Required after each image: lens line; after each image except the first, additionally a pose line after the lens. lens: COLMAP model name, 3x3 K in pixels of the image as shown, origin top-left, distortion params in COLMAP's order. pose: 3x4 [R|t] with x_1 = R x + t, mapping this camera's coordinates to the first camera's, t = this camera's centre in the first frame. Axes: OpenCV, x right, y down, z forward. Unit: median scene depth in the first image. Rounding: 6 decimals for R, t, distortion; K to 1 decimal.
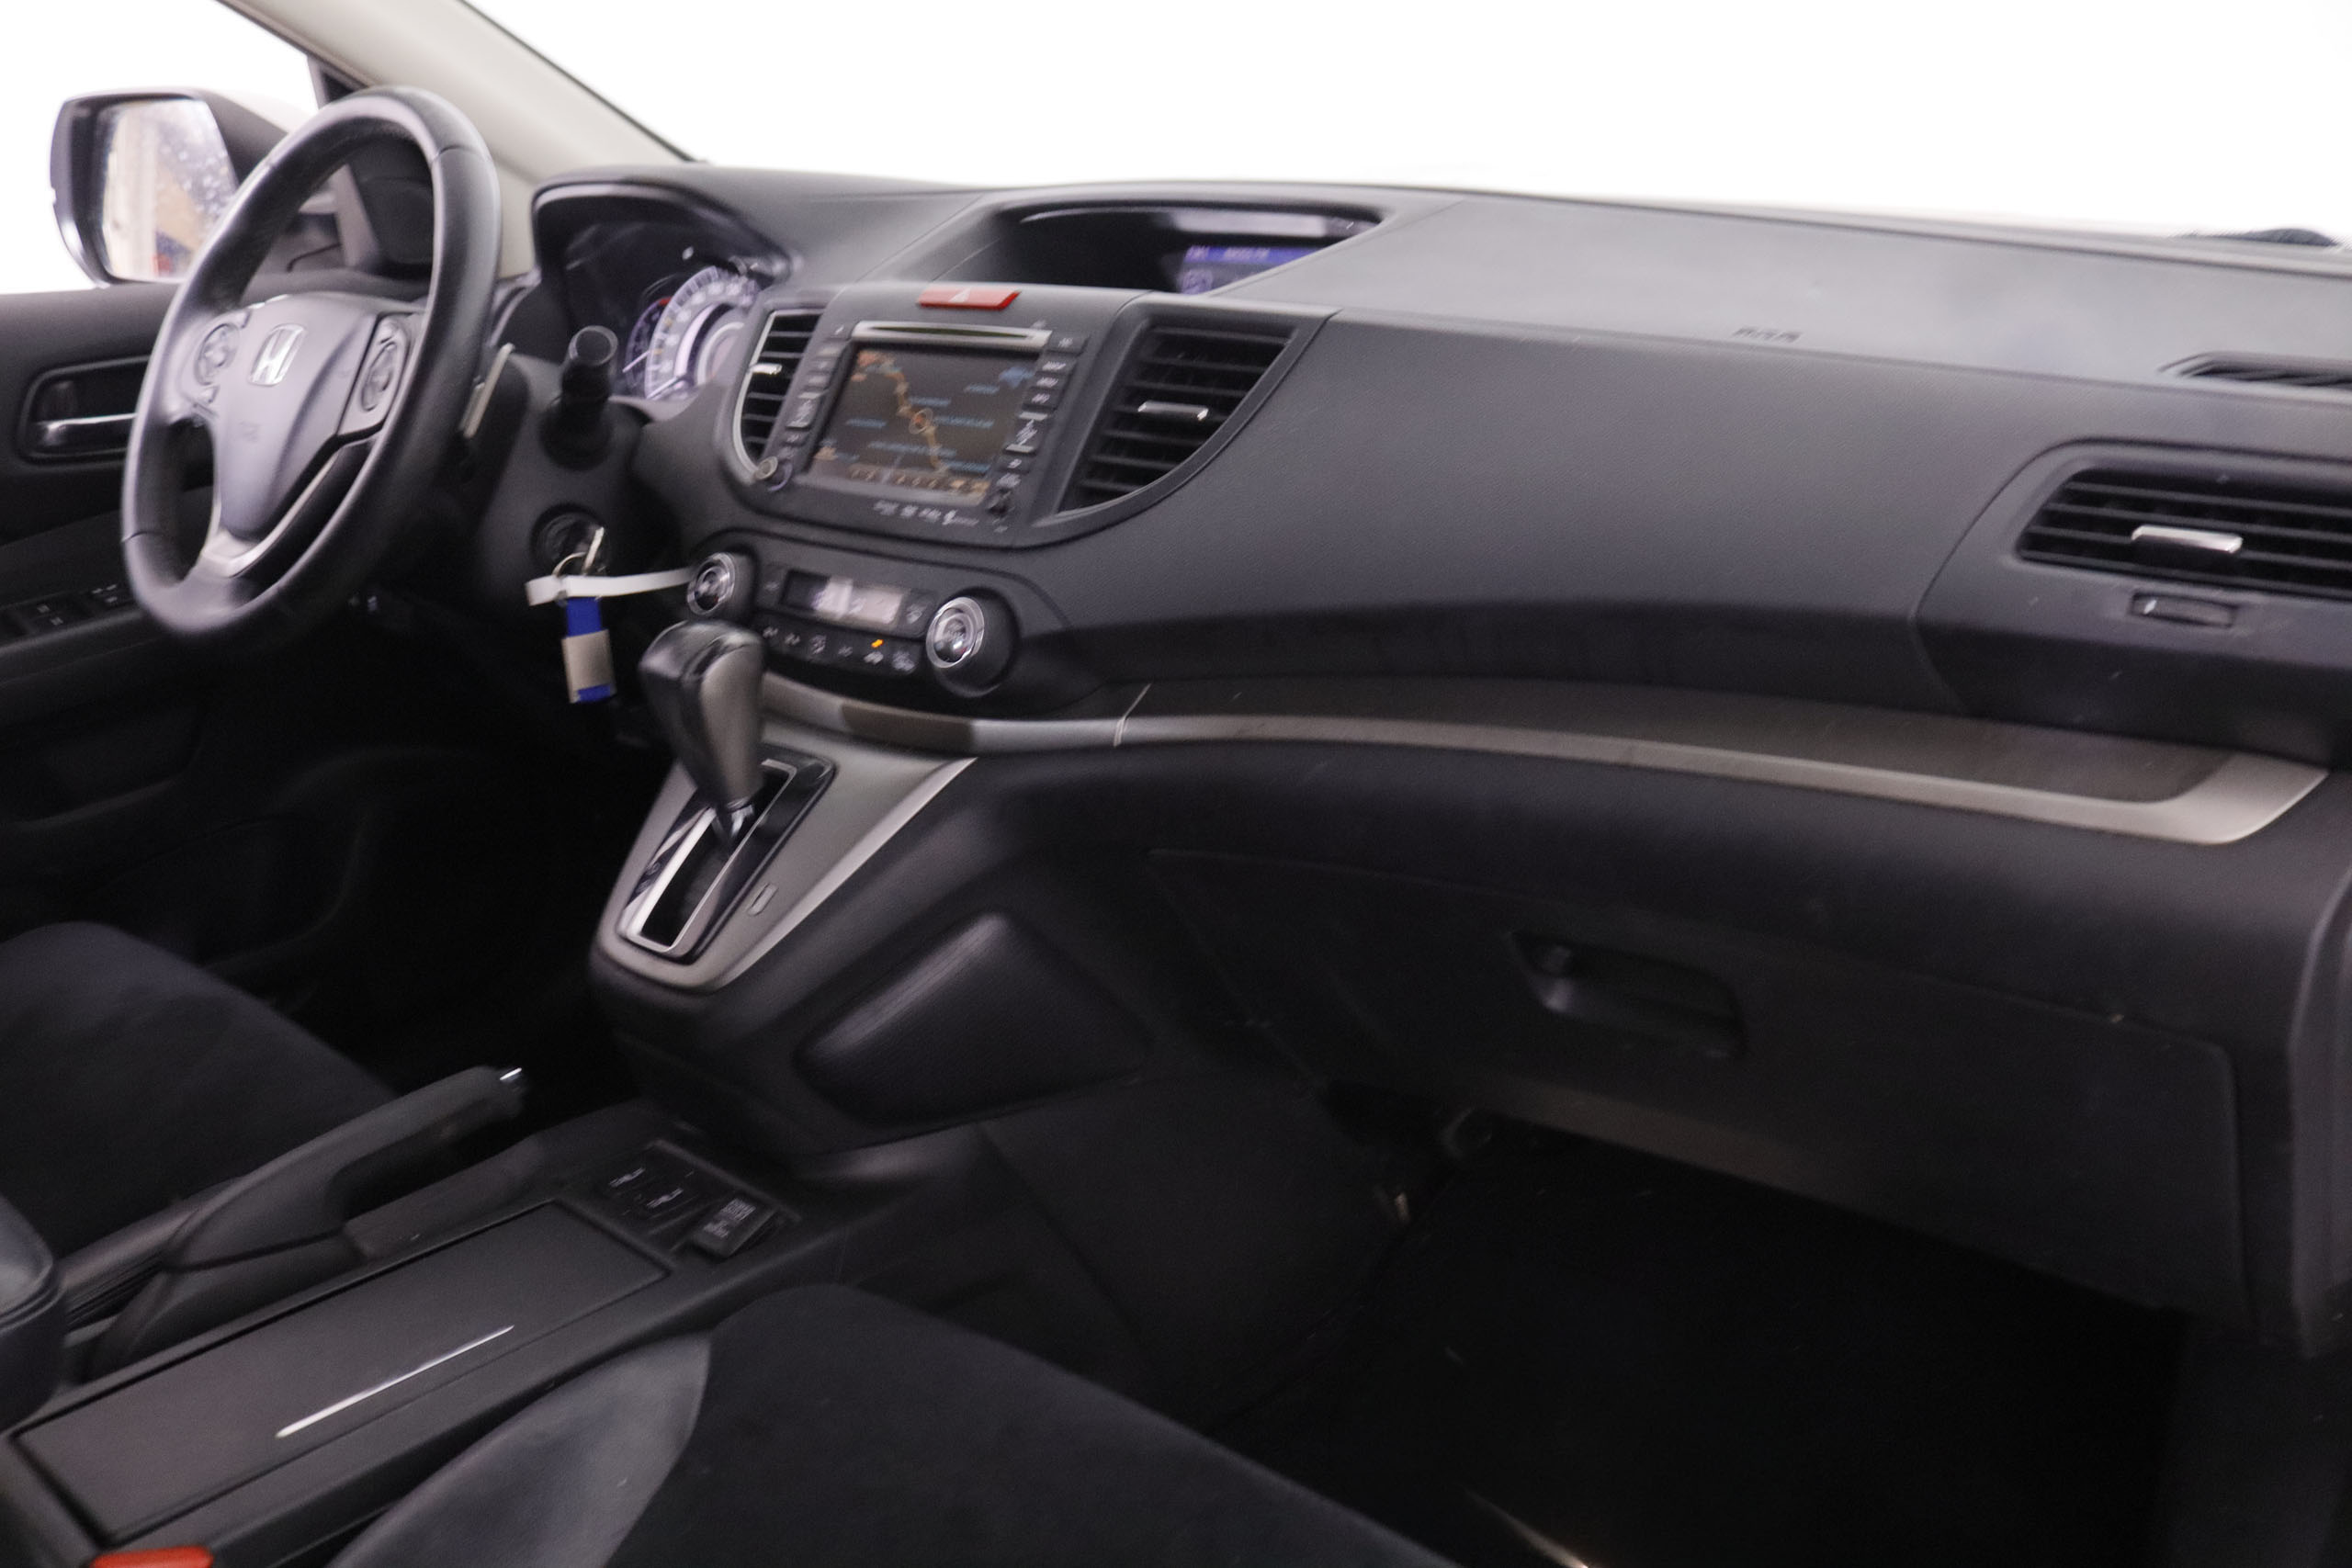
lens RADIAL K [[1896.5, 0, 1193.3], [0, 1896.5, 805.8], [0, 0, 1]] dist [-0.158792, 0.109608]
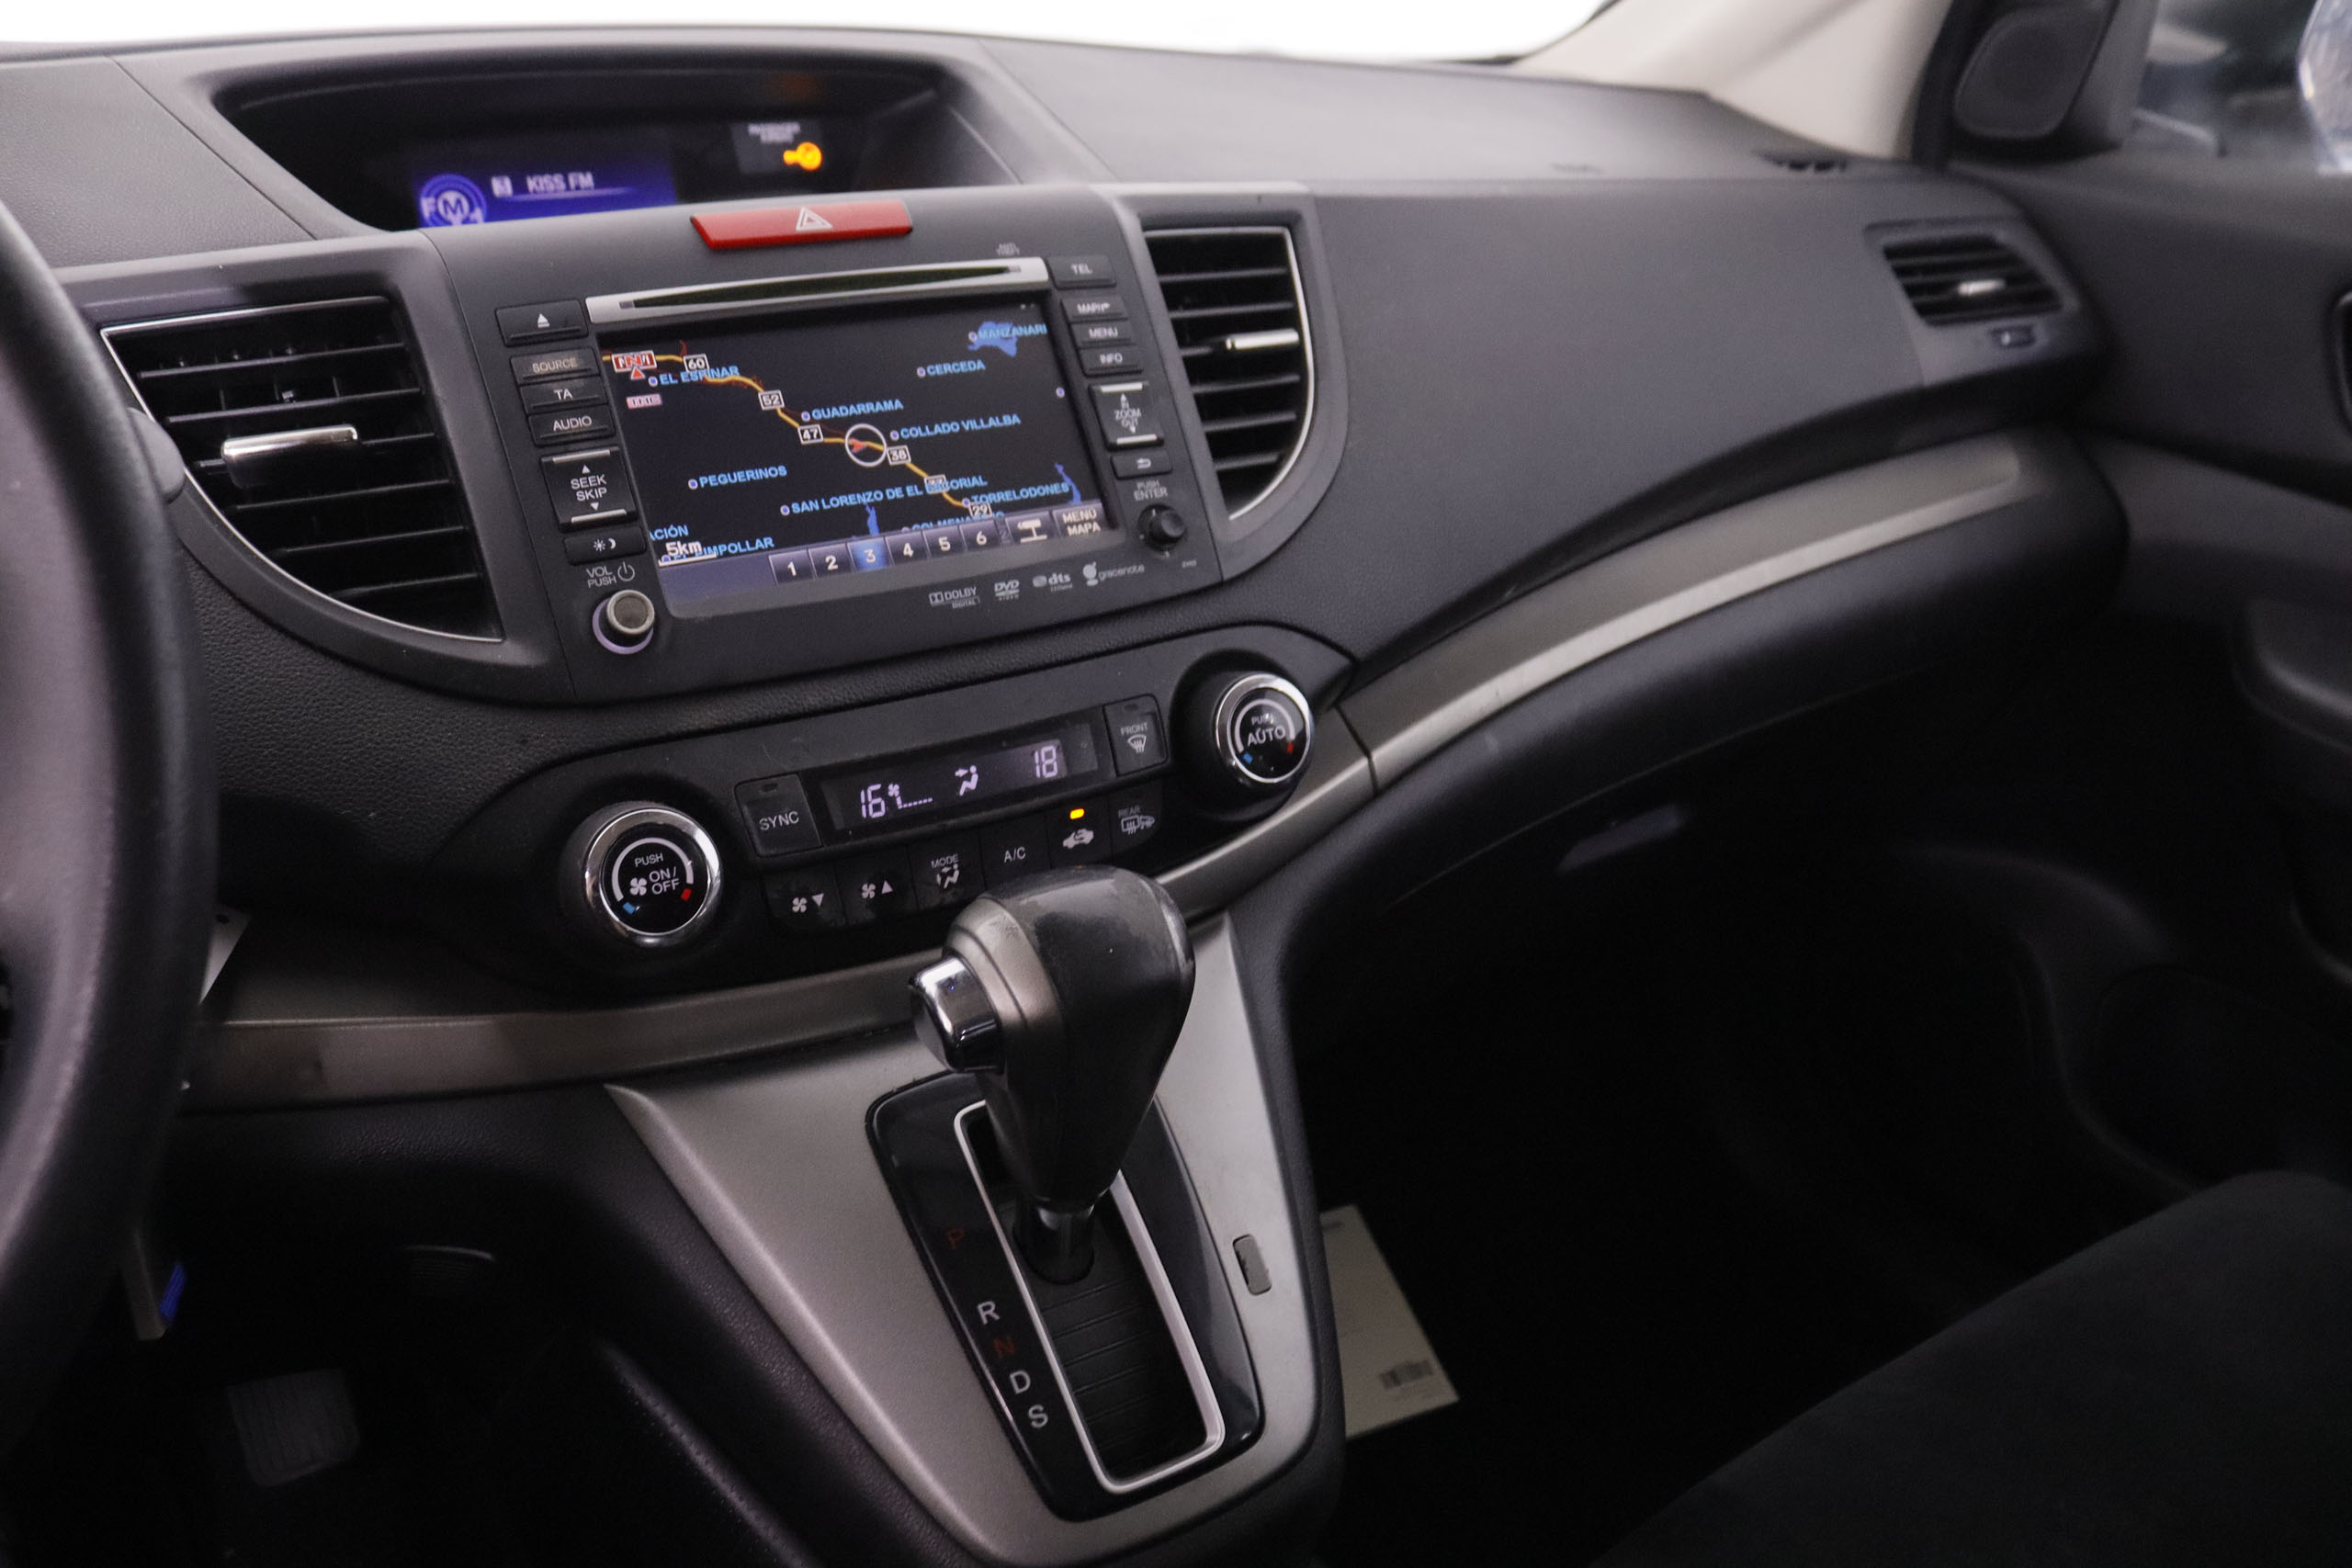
lens RADIAL K [[1896.5, 0, 1182.3], [0, 1896.5, 793.0], [0, 0, 1]] dist [-0.158792, 0.109608]
pose [[0.292355, -0.360258, 0.885857, -0.670013], [0.302665, 0.913567, 0.271641, -0.239528], [-0.907151, 0.188702, 0.376124, 0.739045]]
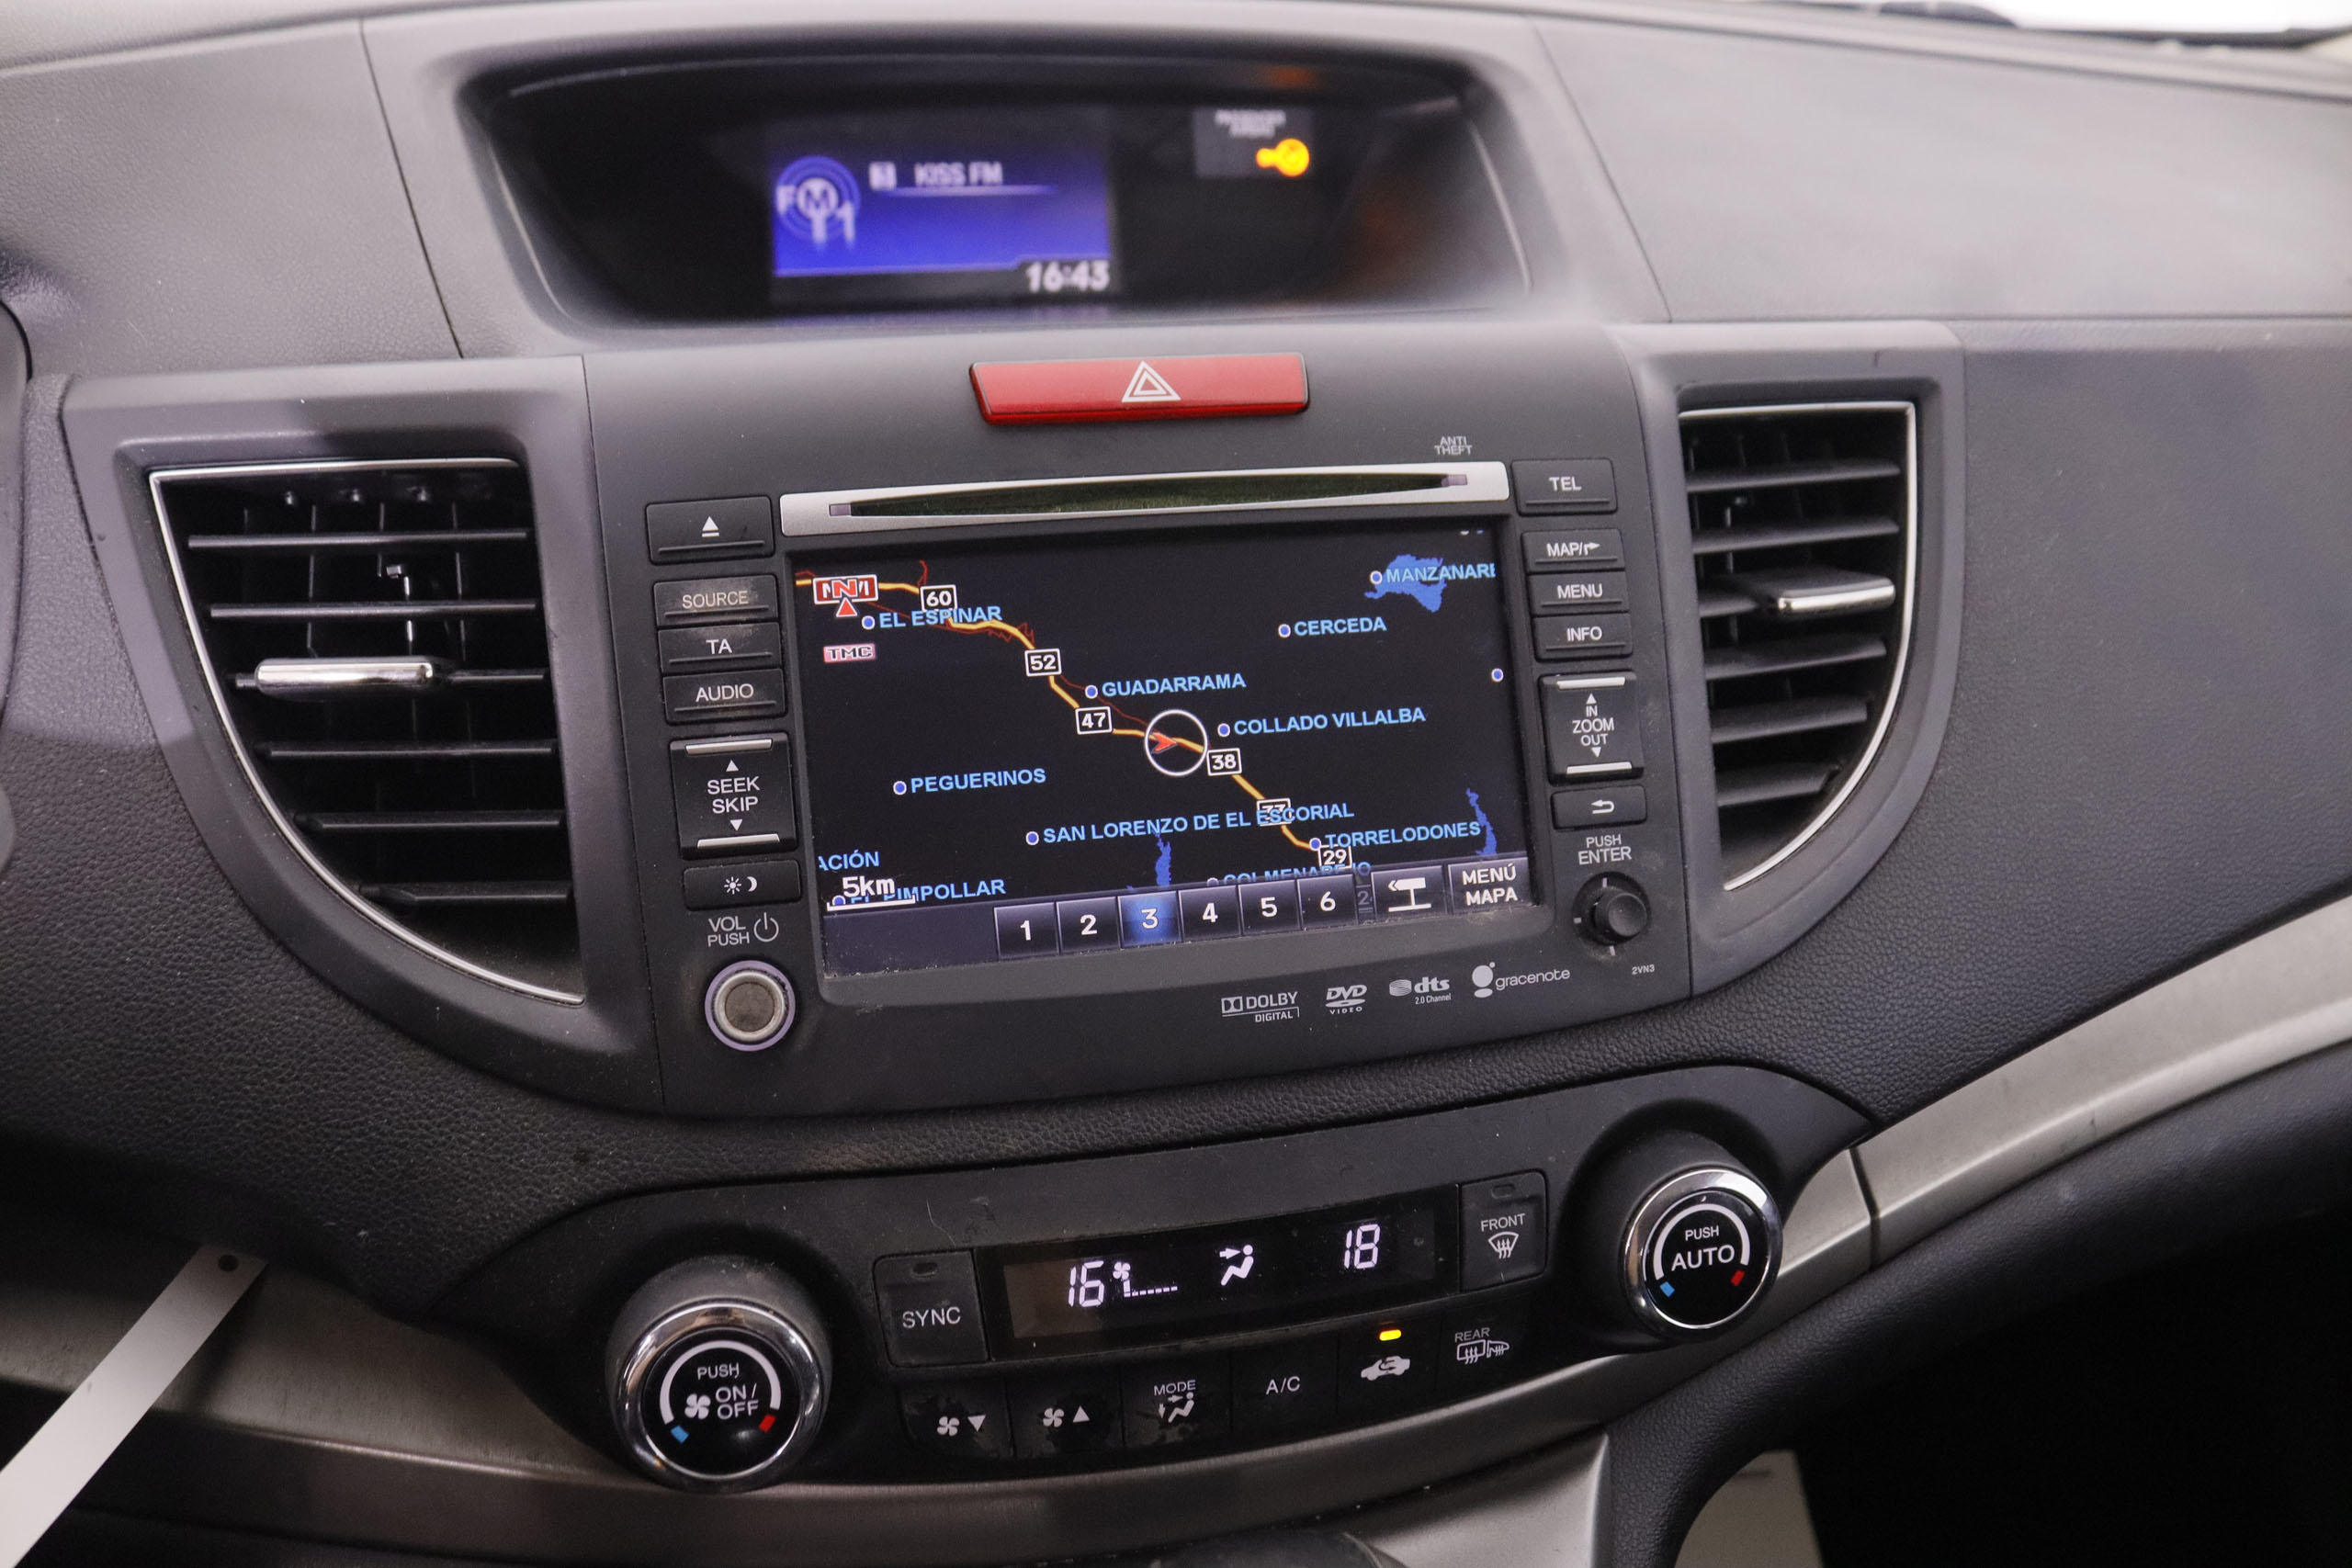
lens RADIAL K [[1896.5, 0, 1179.1], [0, 1896.5, 791.5], [0, 0, 1]] dist [-0.158792, 0.109608]
pose [[0.594673, -0.351417, 0.723098, -0.432567], [0.218232, 0.936200, 0.275509, -0.307355], [-0.773782, -0.006034, 0.633423, 0.777527]]
